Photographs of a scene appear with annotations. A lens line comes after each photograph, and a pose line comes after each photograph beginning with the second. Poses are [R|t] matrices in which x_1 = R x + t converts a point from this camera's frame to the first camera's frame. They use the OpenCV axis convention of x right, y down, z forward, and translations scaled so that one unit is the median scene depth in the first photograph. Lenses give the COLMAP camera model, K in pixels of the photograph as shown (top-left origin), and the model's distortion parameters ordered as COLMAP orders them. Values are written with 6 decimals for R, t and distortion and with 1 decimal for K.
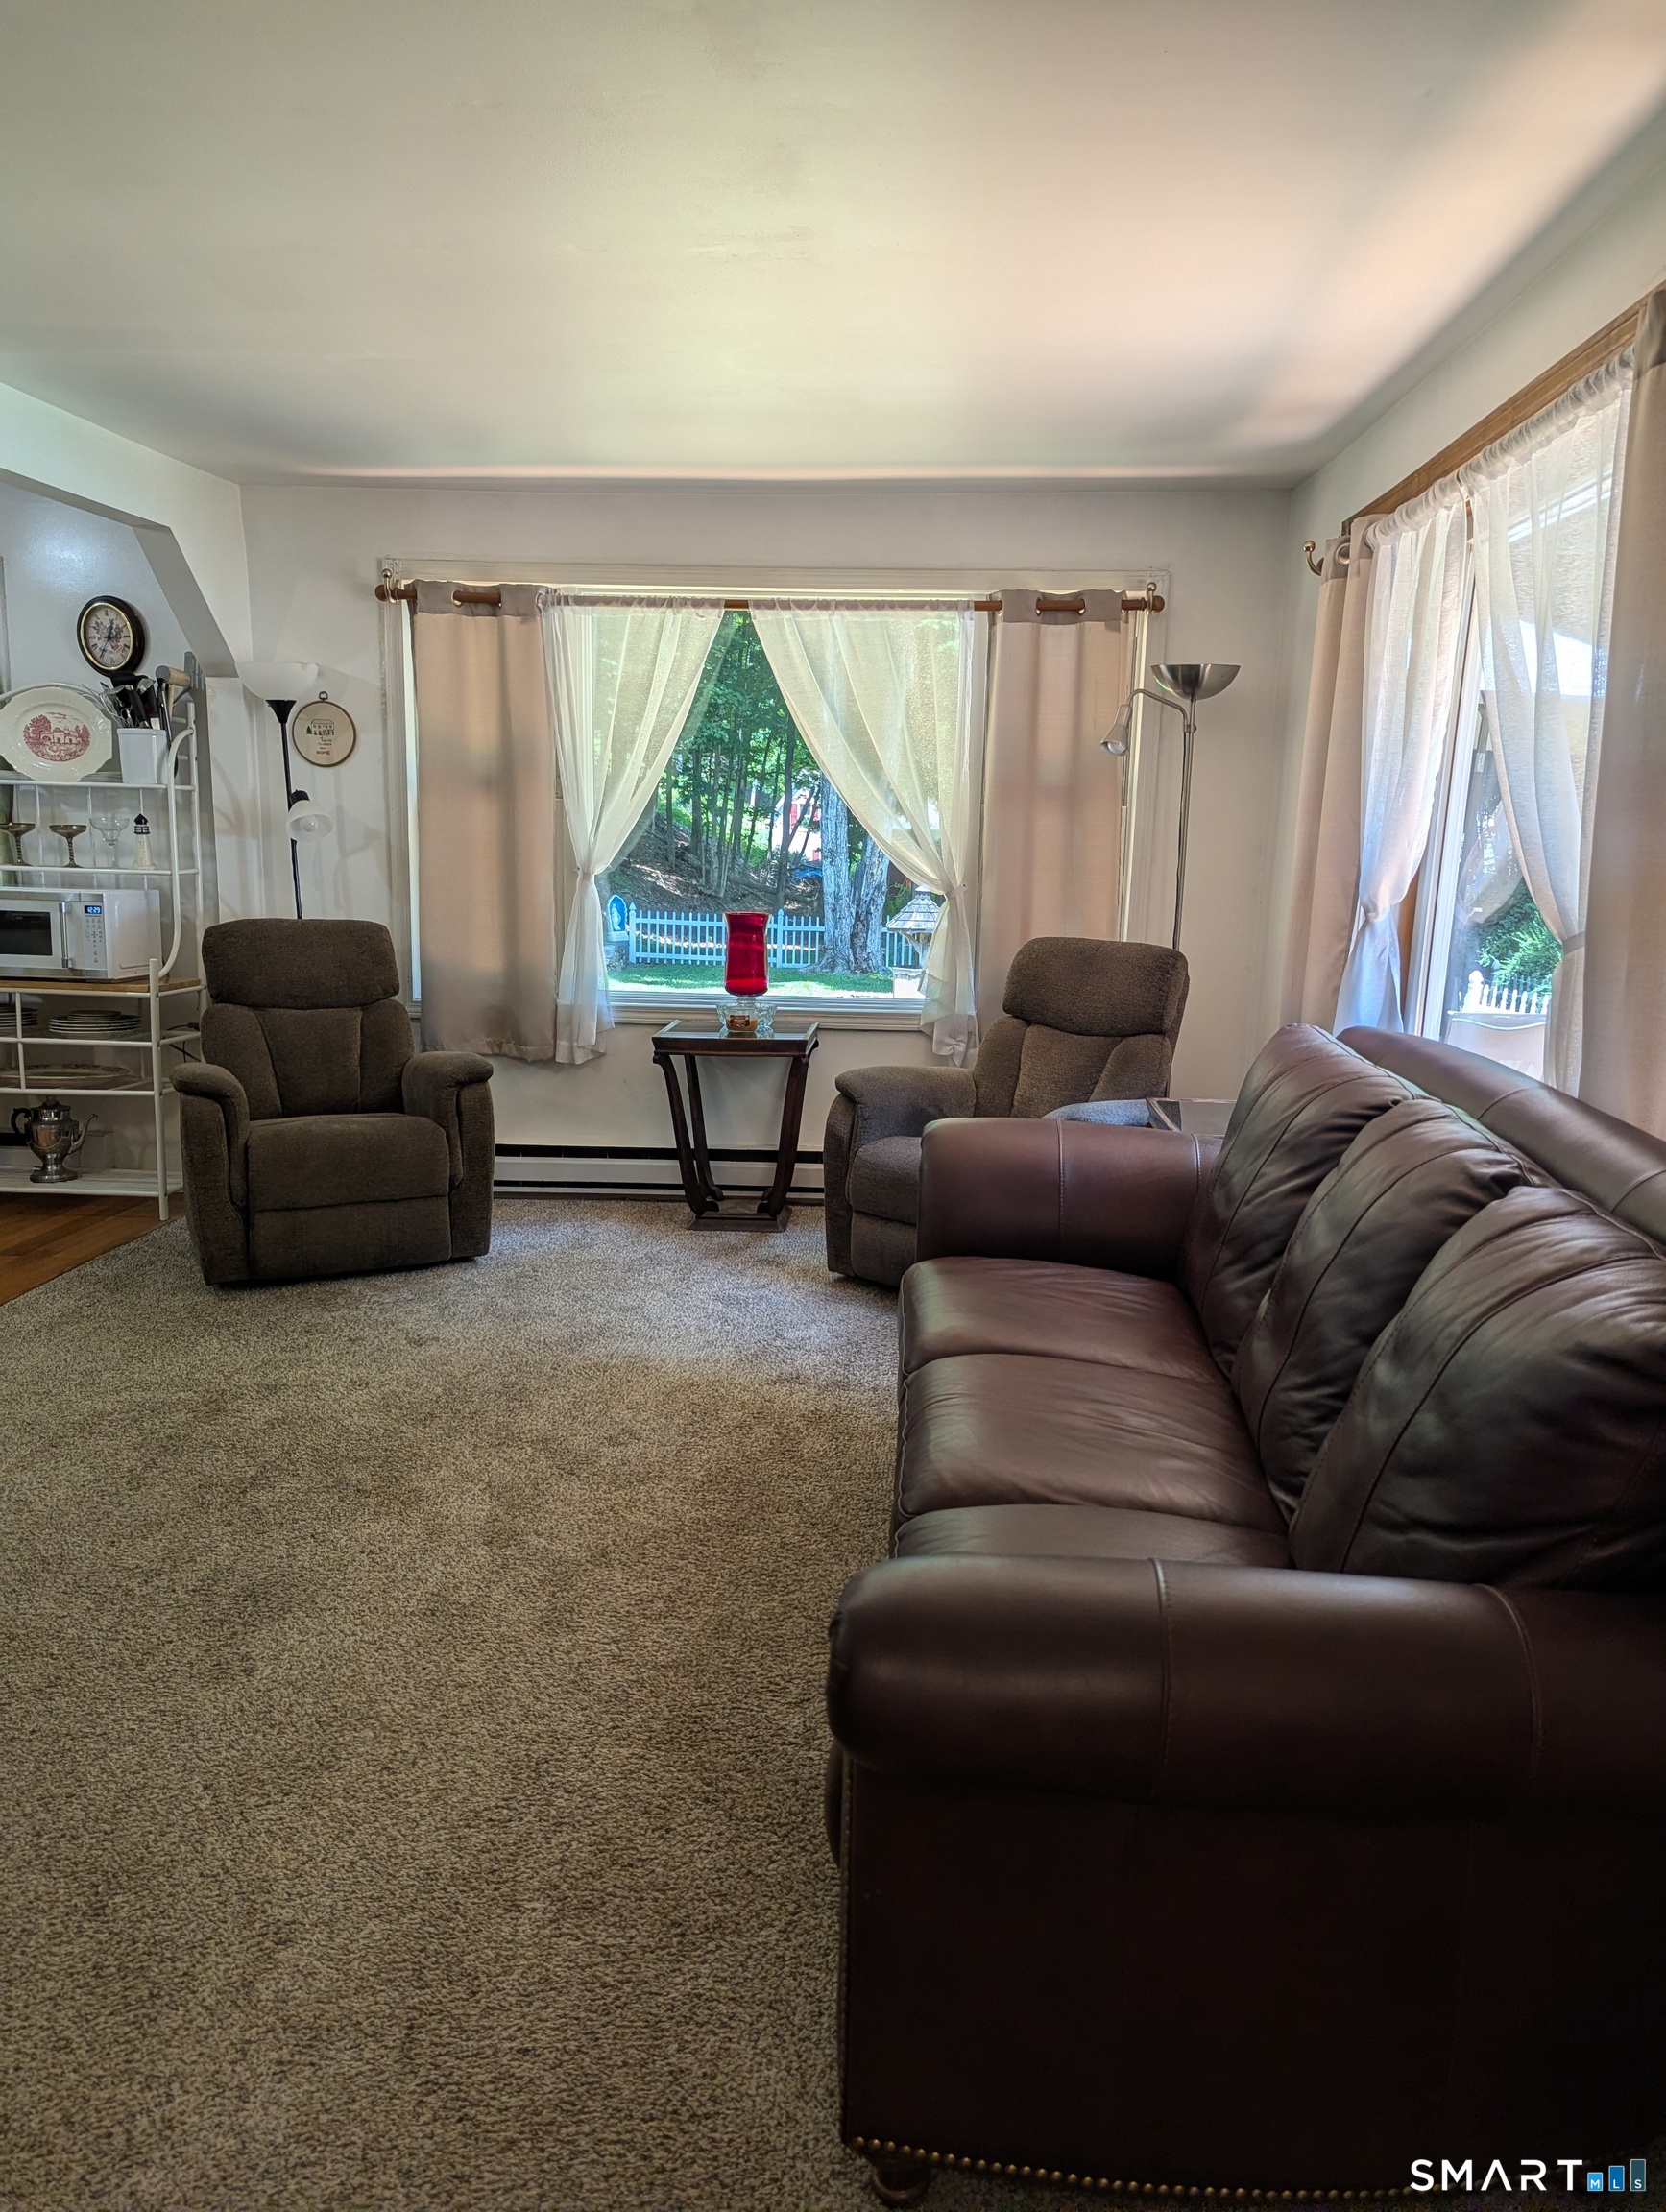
lens RADIAL K [[1572.2, 0, 853.1], [0, 1572.2, 1100.3], [0, 0, 1]] dist [0.071384, -0.056224]
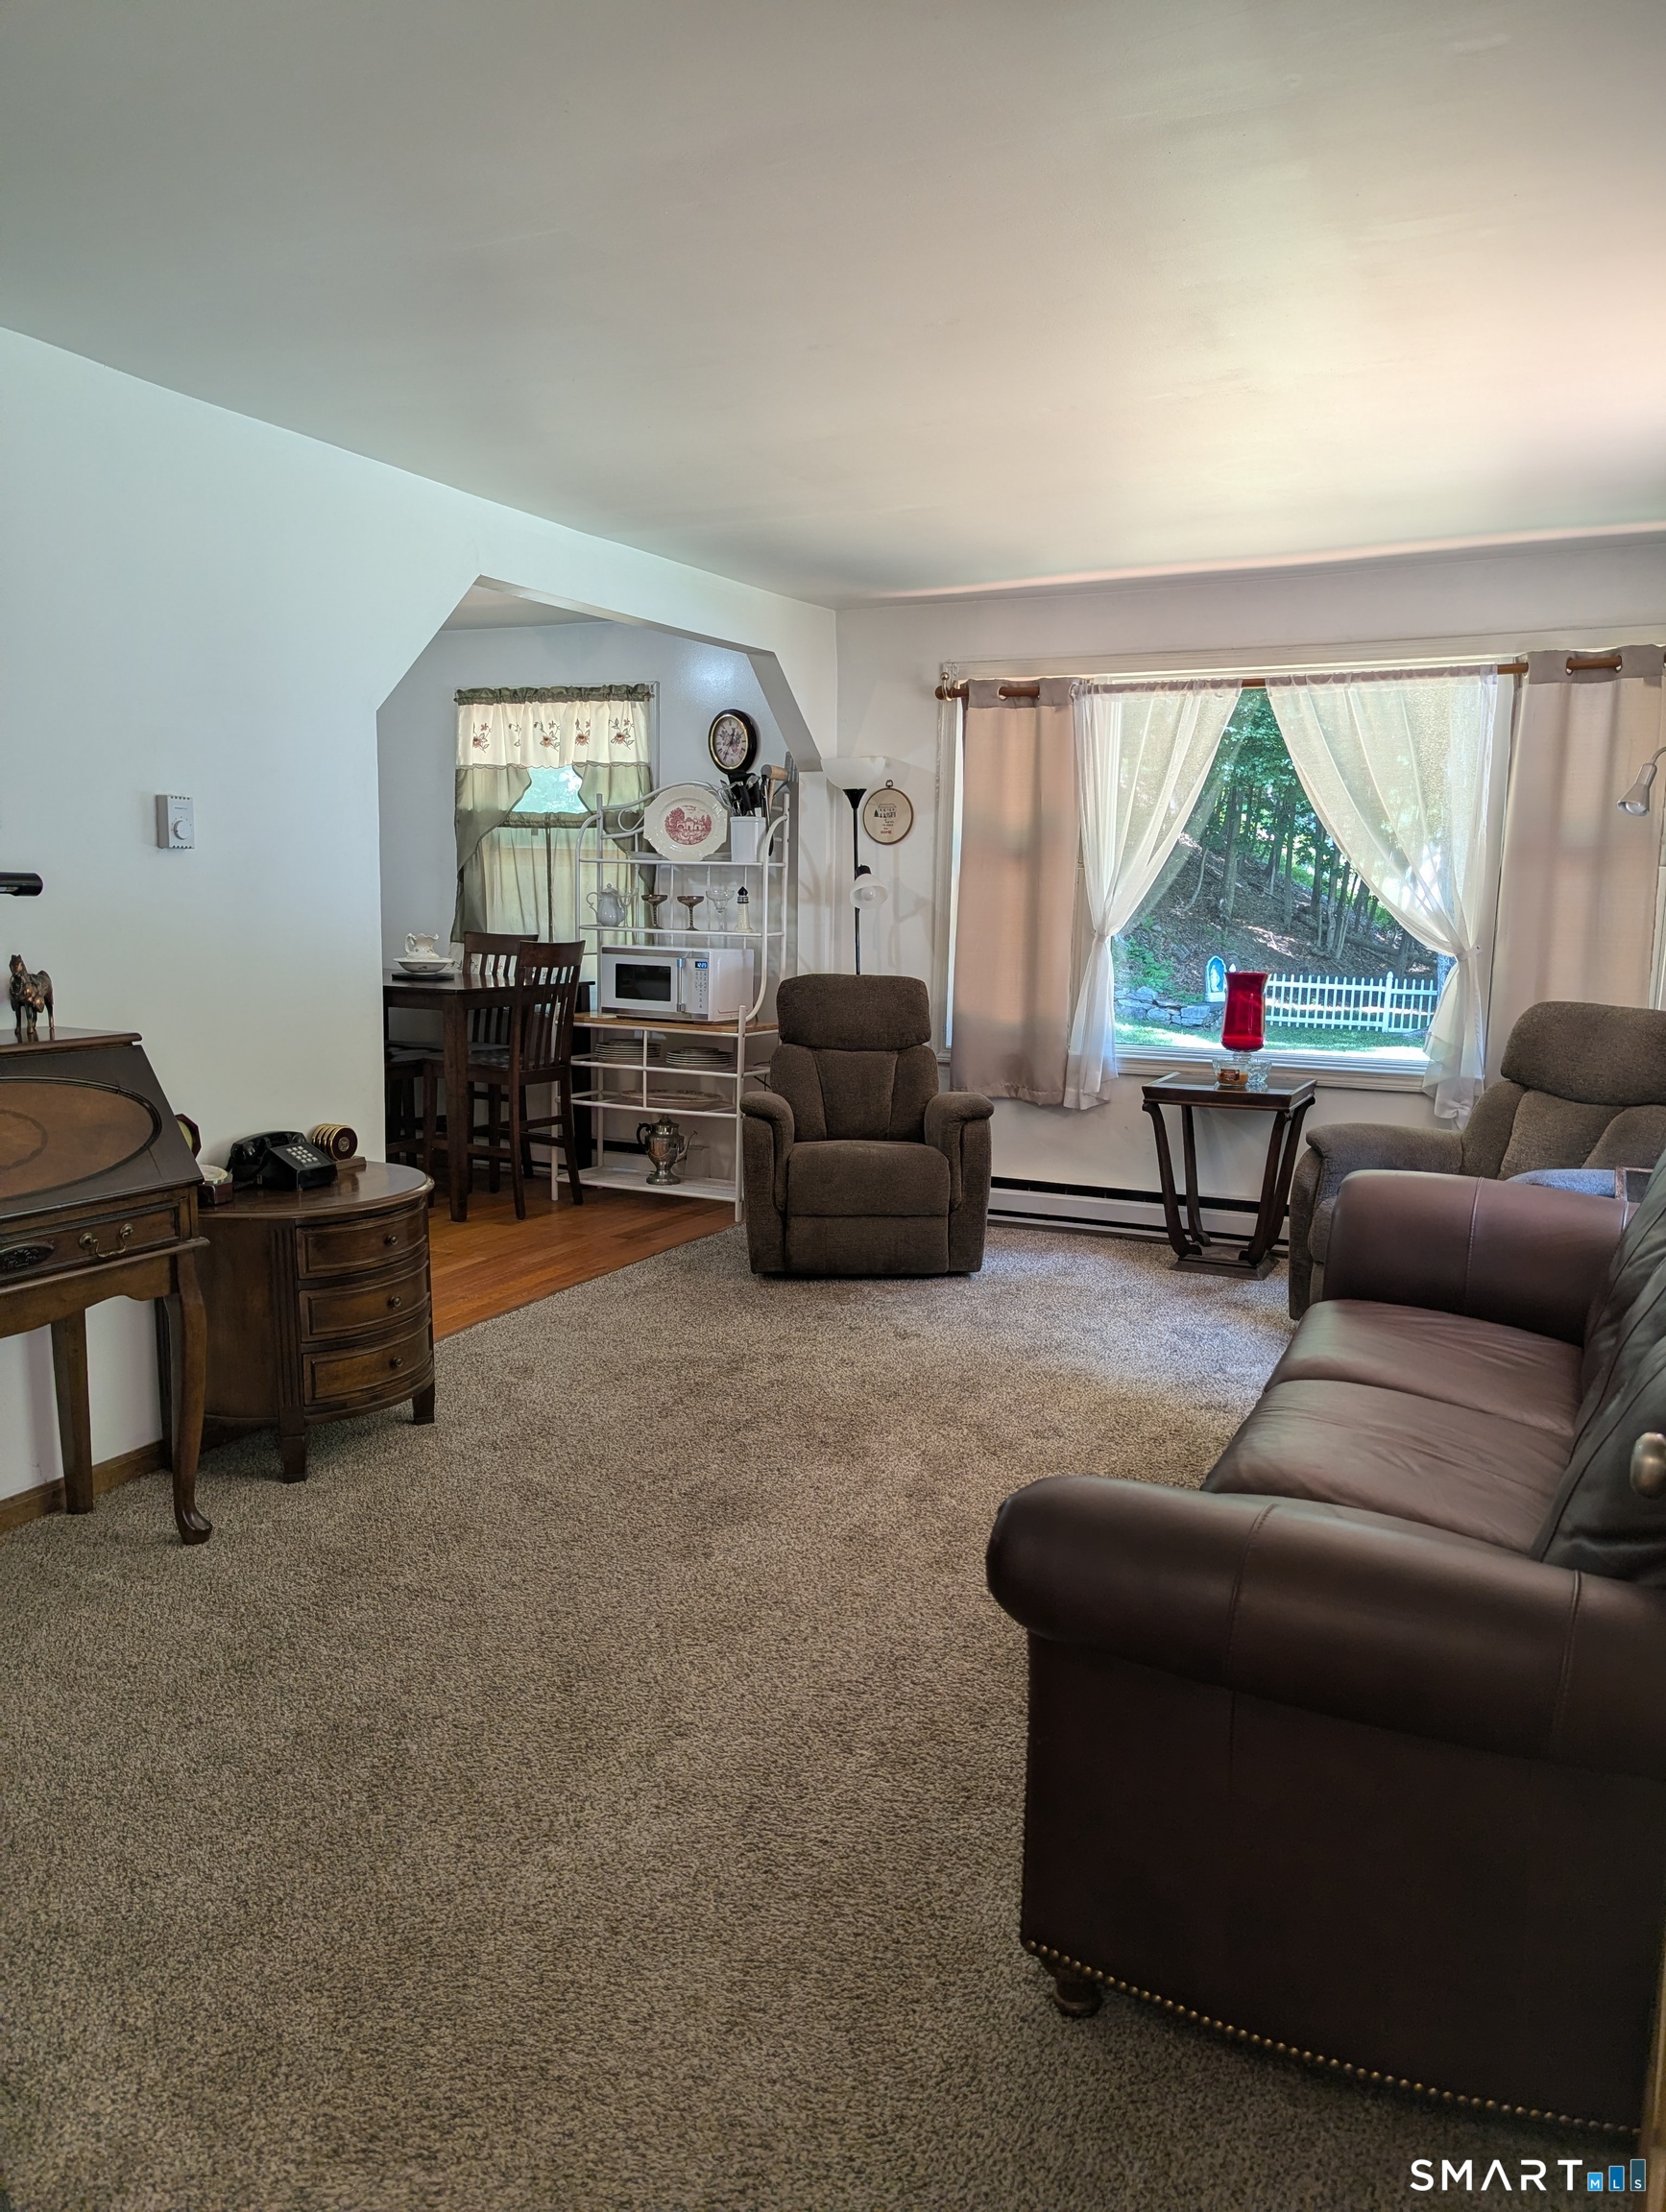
lens RADIAL K [[1572.2, 0, 850.5], [0, 1572.2, 1115.5], [0, 0, 1]] dist [0.071384, -0.056224]
pose [[0.922628, 0.049989, -0.382439, 0.098848], [-0.060959, 0.998002, -0.016613, 0.009639], [0.380844, 0.038641, 0.923832, -0.072582]]
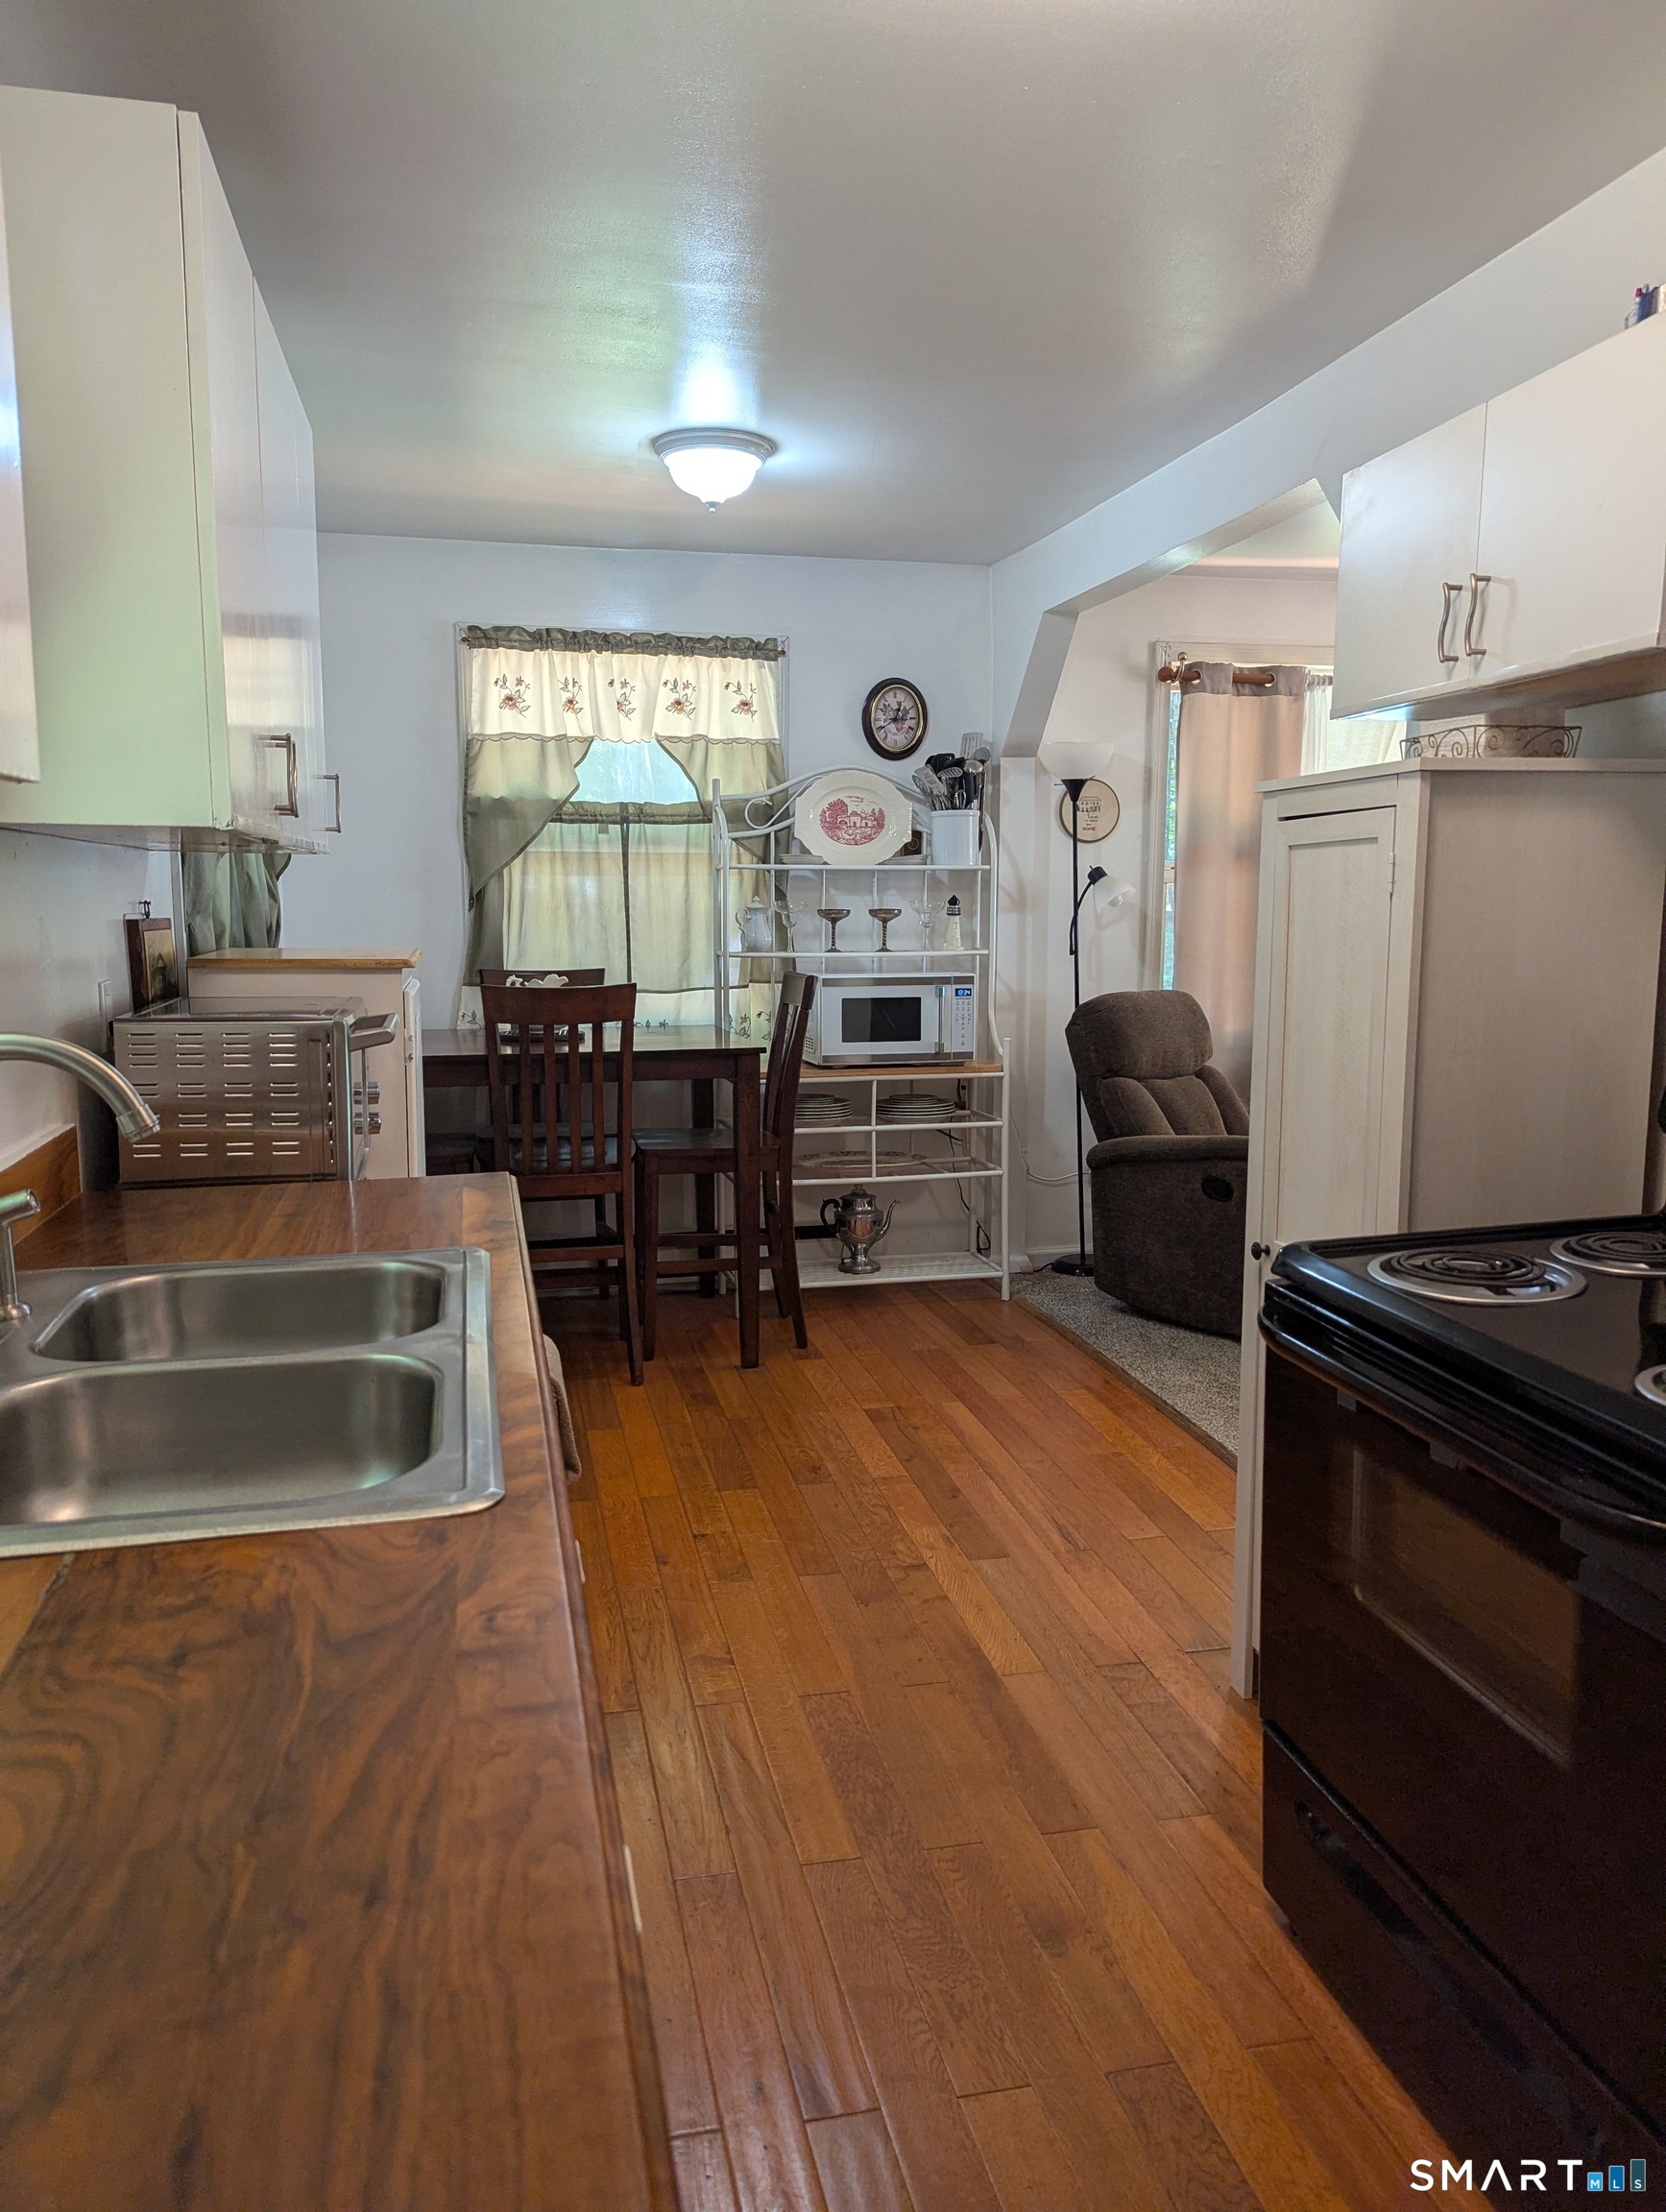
lens RADIAL K [[1572.2, 0, 839.4], [0, 1572.2, 1103.5], [0, 0, 1]] dist [0.071384, -0.056224]
pose [[0.960906, -0.063389, 0.269521, -0.811610], [0.071555, 0.997224, -0.020574, -0.035132], [-0.267469, 0.039055, 0.962775, 0.075768]]
